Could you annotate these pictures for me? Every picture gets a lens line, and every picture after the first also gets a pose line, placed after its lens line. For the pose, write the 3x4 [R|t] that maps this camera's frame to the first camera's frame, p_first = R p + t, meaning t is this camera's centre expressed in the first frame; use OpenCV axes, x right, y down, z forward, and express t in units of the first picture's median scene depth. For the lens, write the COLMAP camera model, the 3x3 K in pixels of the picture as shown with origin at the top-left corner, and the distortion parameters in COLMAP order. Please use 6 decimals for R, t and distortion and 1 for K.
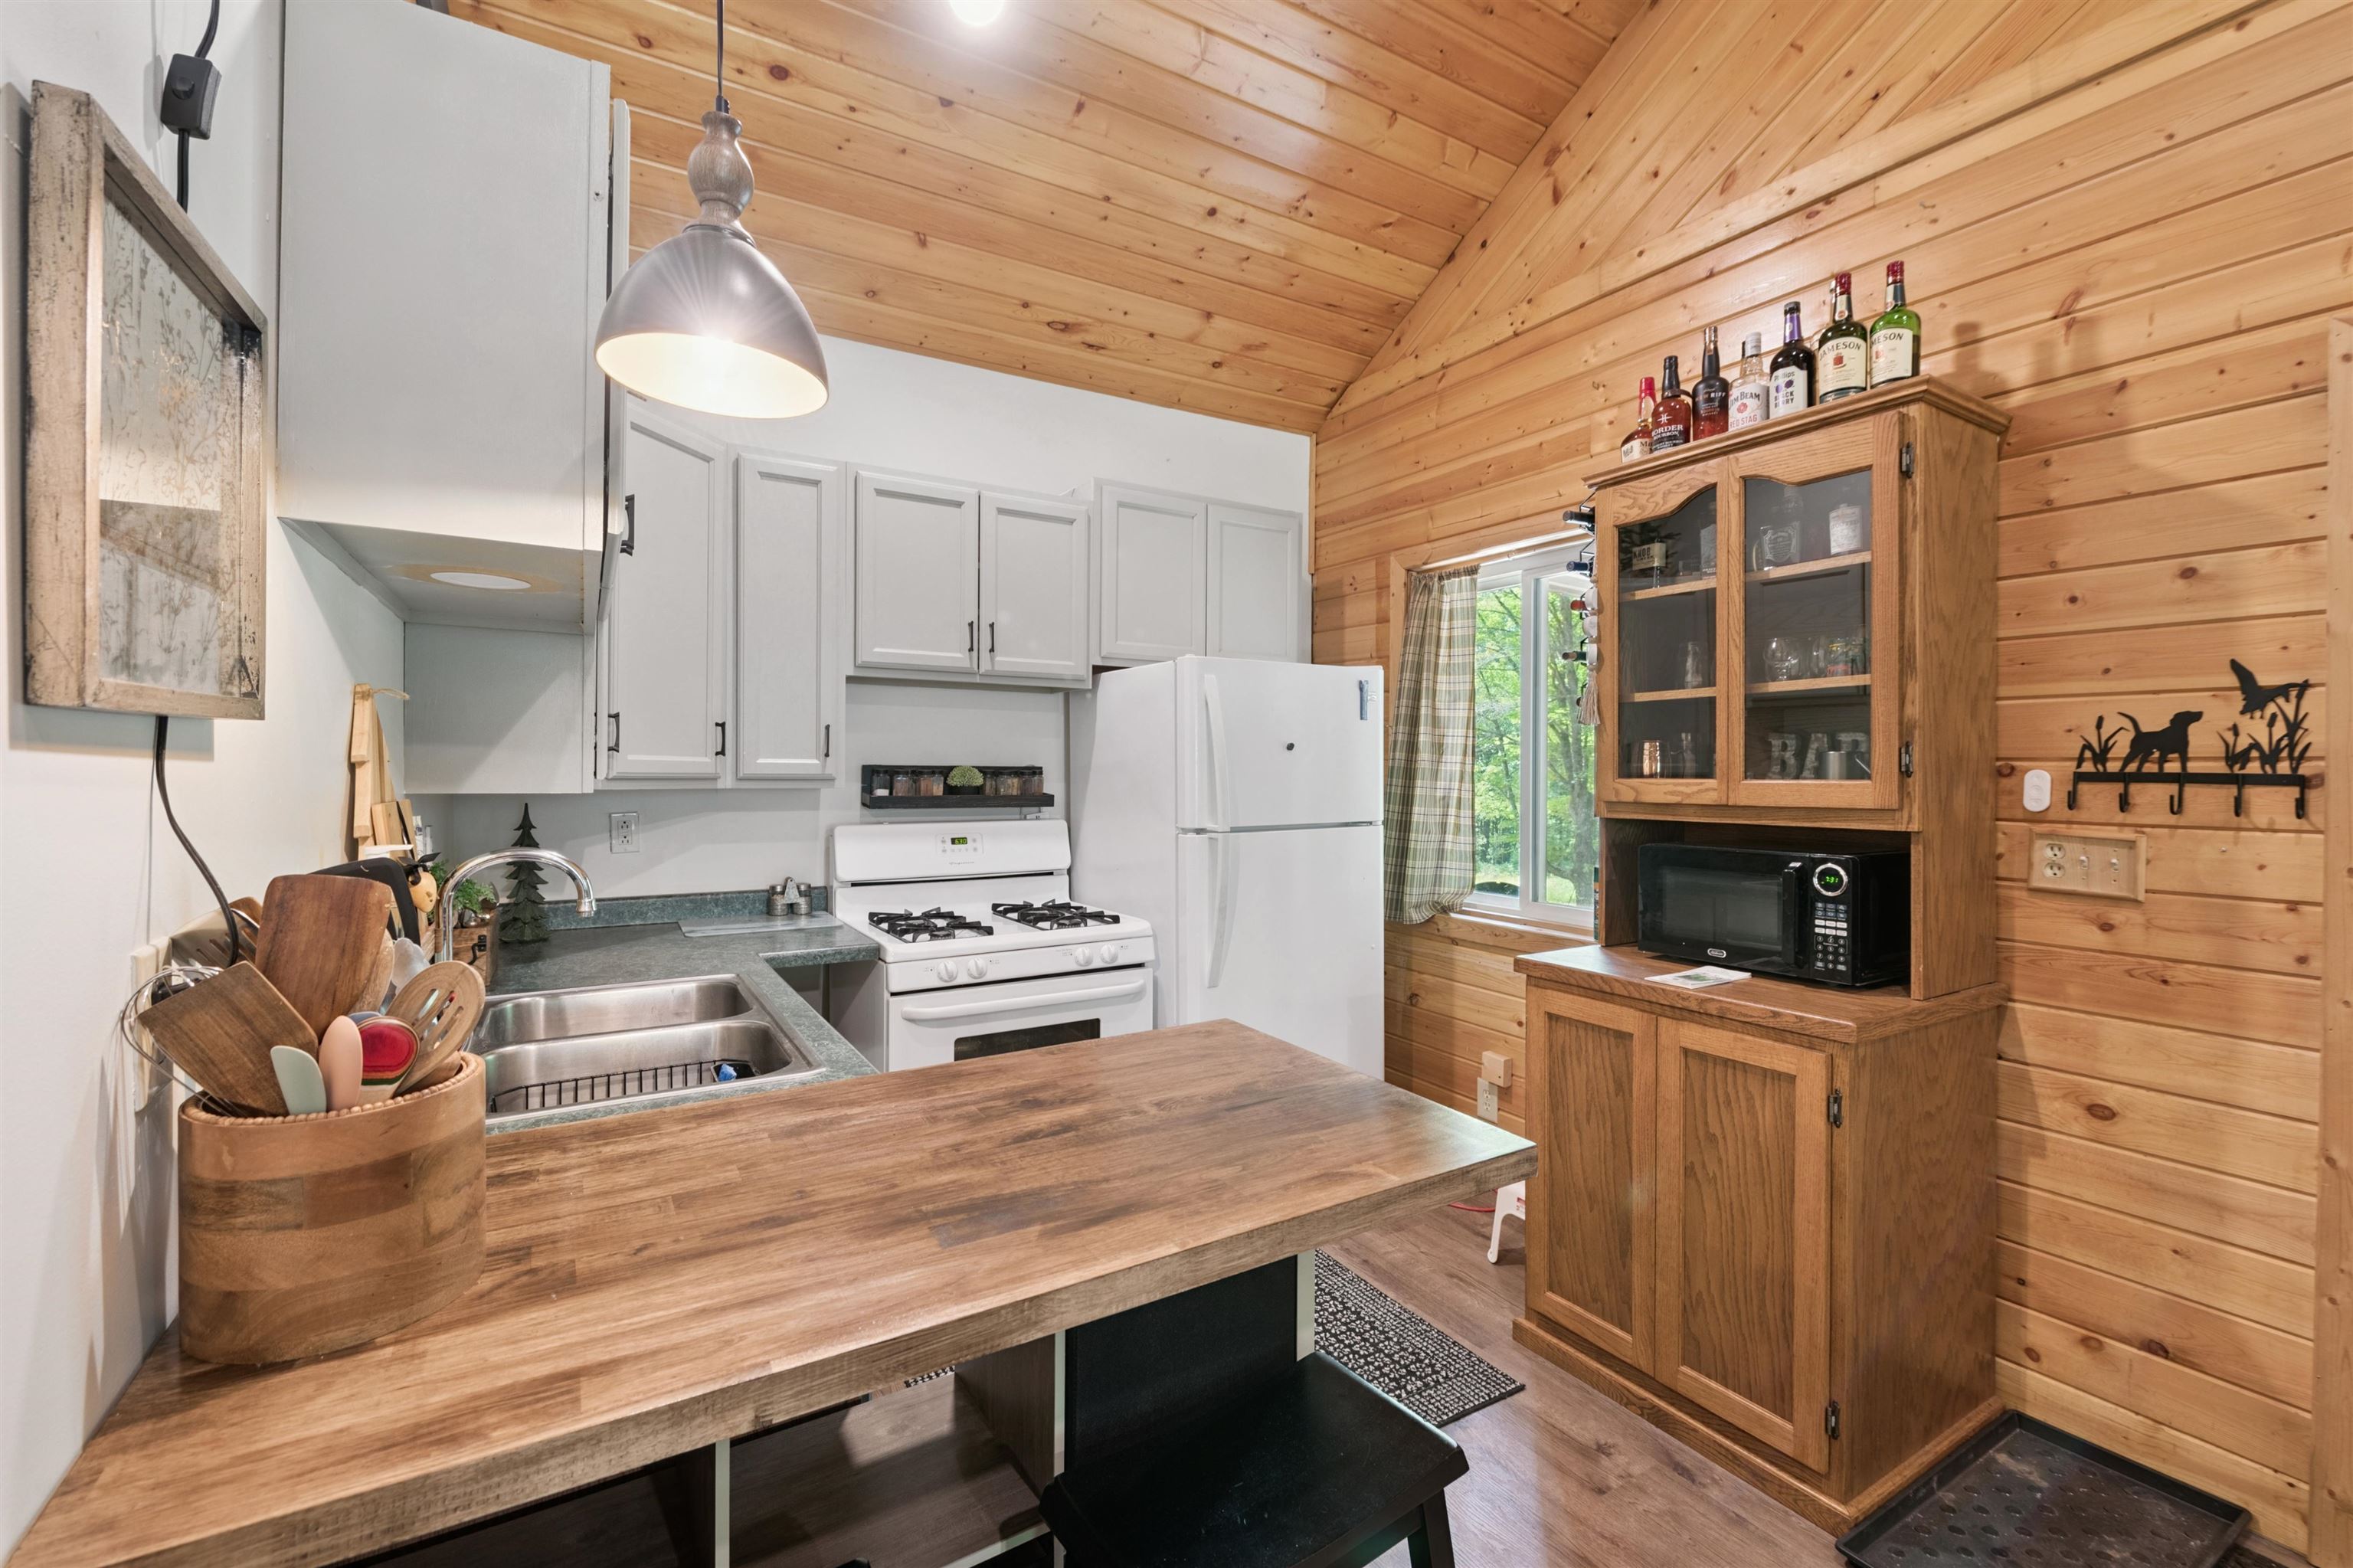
lens RADIAL K [[991.6, 0, 1176.6], [0, 991.6, 767.3], [0, 0, 1]] dist [-0.000347, 0.000009]
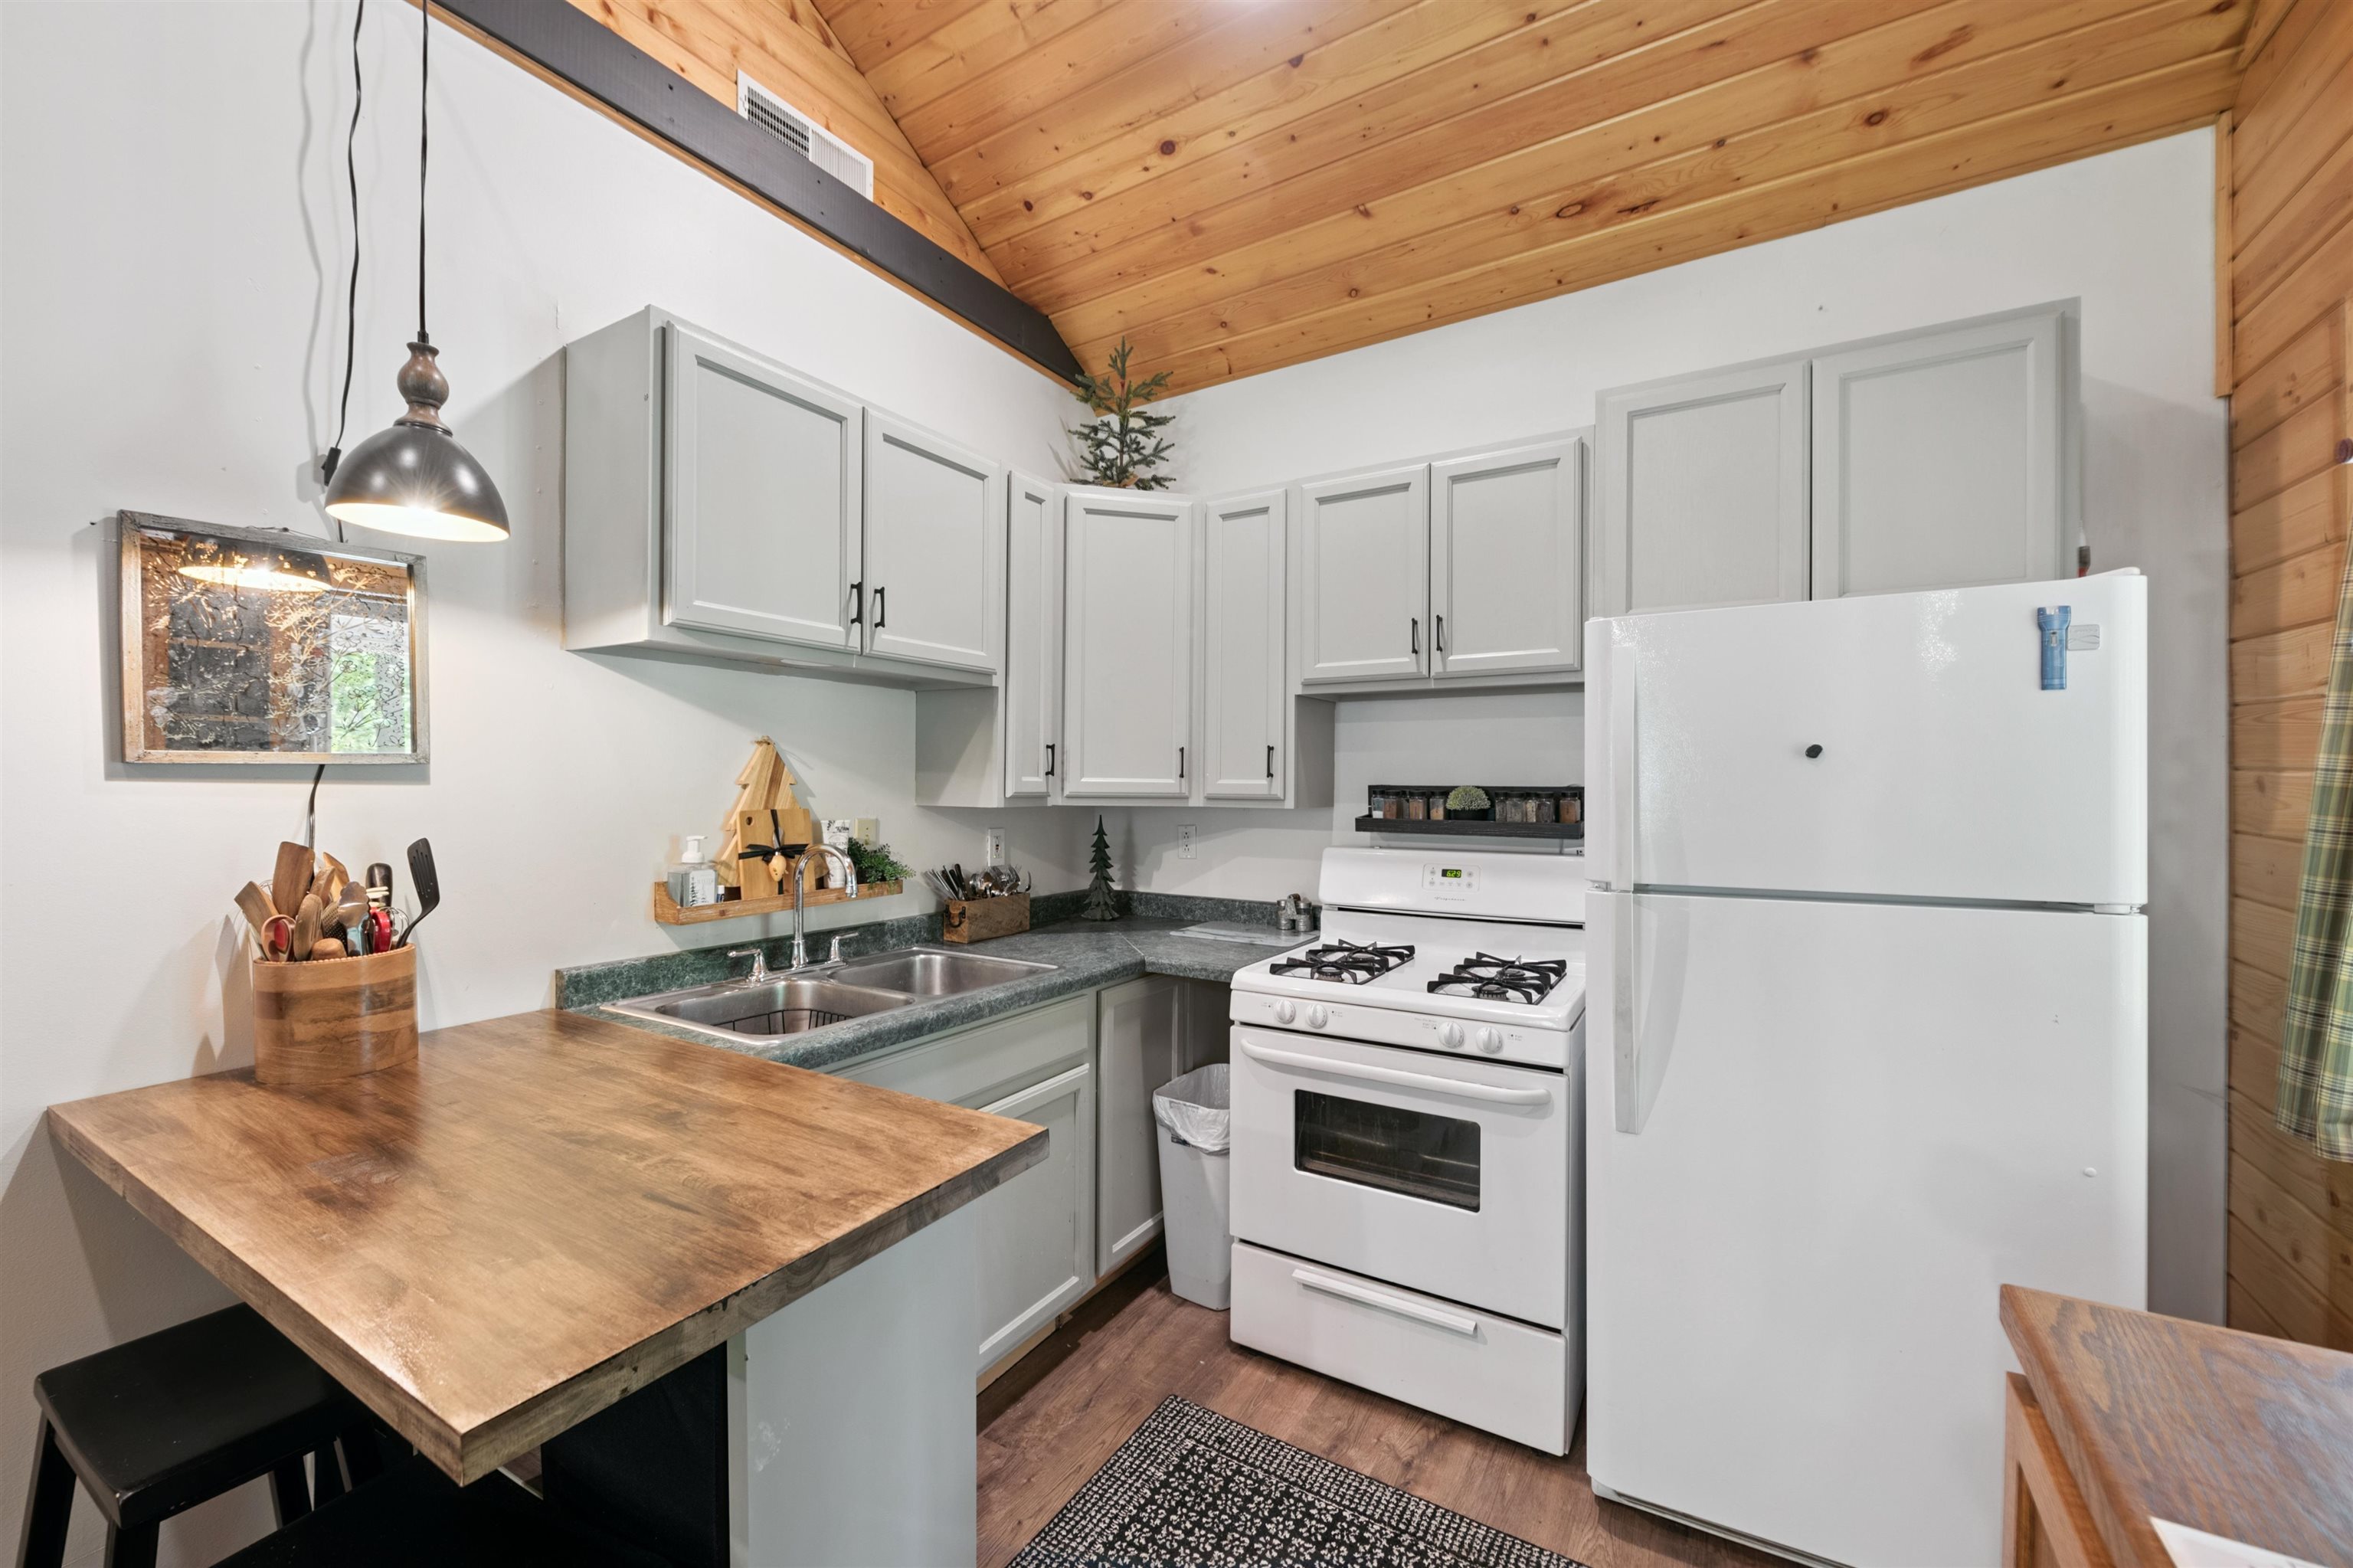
lens RADIAL K [[930.7, 0, 1176.5], [0, 930.7, 784.0], [0, 0, 1]] dist [-0.006023, -0.000281]
pose [[0.460467, -0.003608, -0.887670, 0.410805], [0.000681, 0.999993, -0.003712, -0.000650], [0.887677, 0.001105, 0.460466, 0.441609]]
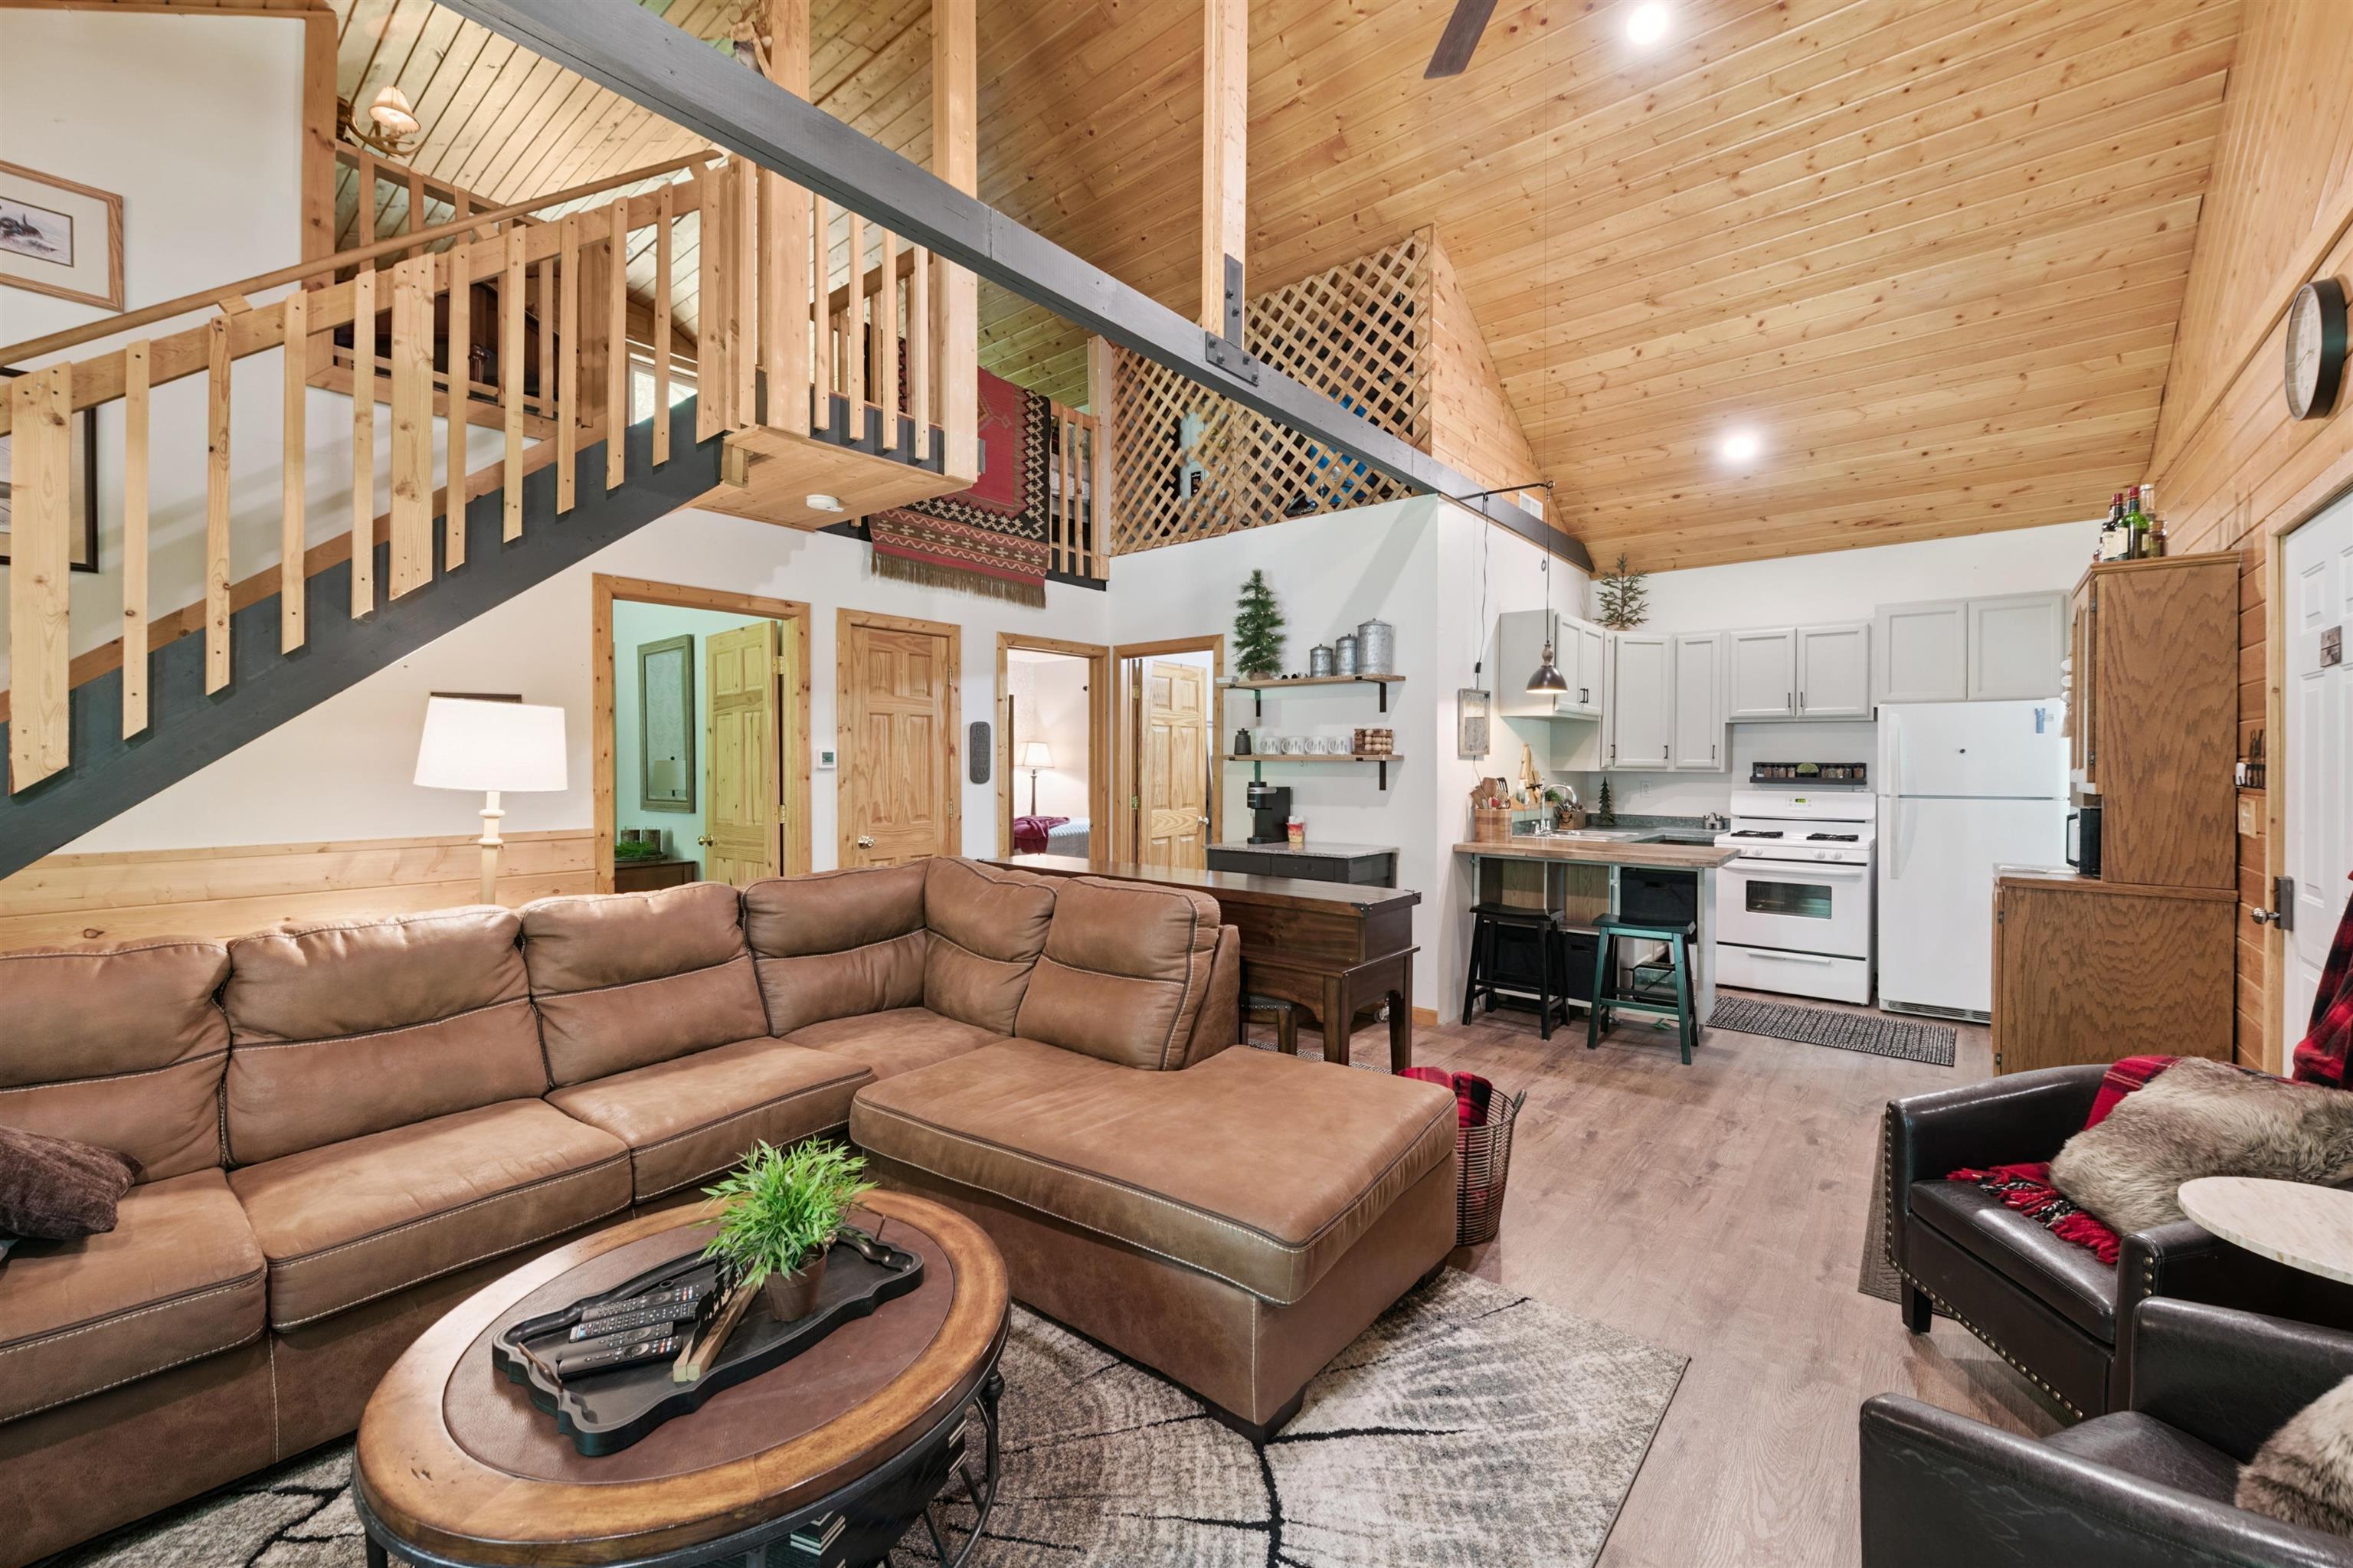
lens RADIAL K [[943.2, 0, 1174.7], [0, 943.2, 762.2], [0, 0, 1]] dist [-0.001607, -0.000224]
pose [[0.326080, -0.002096, -0.945340, 1.229421], [0.000385, 0.999998, -0.002085, 0.001126], [0.945342, 0.000315, 0.326081, -0.853300]]
